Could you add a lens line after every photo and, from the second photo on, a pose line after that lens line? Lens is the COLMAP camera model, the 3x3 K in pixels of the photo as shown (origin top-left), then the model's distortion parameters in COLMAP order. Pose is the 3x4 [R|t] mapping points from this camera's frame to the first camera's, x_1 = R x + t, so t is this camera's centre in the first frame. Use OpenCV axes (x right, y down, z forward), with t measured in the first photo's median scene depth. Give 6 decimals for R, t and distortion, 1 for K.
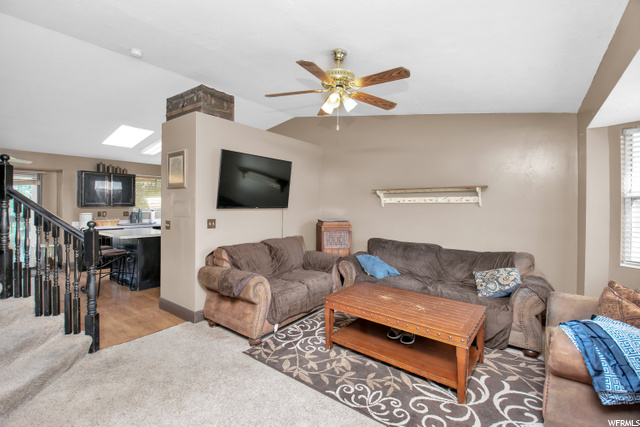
lens RADIAL K [[284.9, 0, 317.9], [0, 284.9, 207.1], [0, 0, 1]] dist [0.026732, -0.030133]
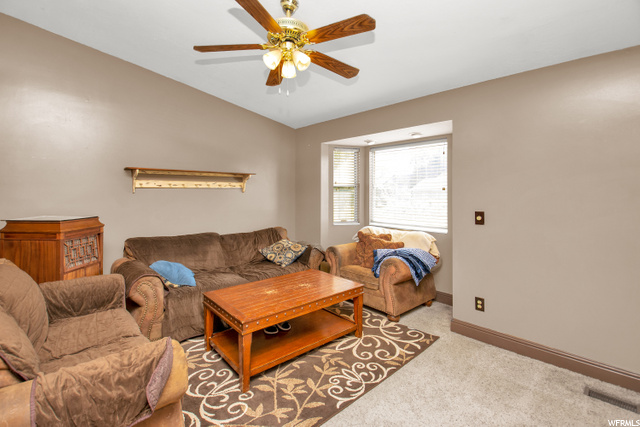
lens RADIAL K [[286.7, 0, 319.5], [0, 286.7, 199.4], [0, 0, 1]] dist [-0.002728, -0.000796]
pose [[0.186651, -0.028359, 0.982017, -0.754201], [0.005176, 0.999598, 0.027883, -0.003872], [-0.982413, -0.000121, 0.186723, 0.836907]]
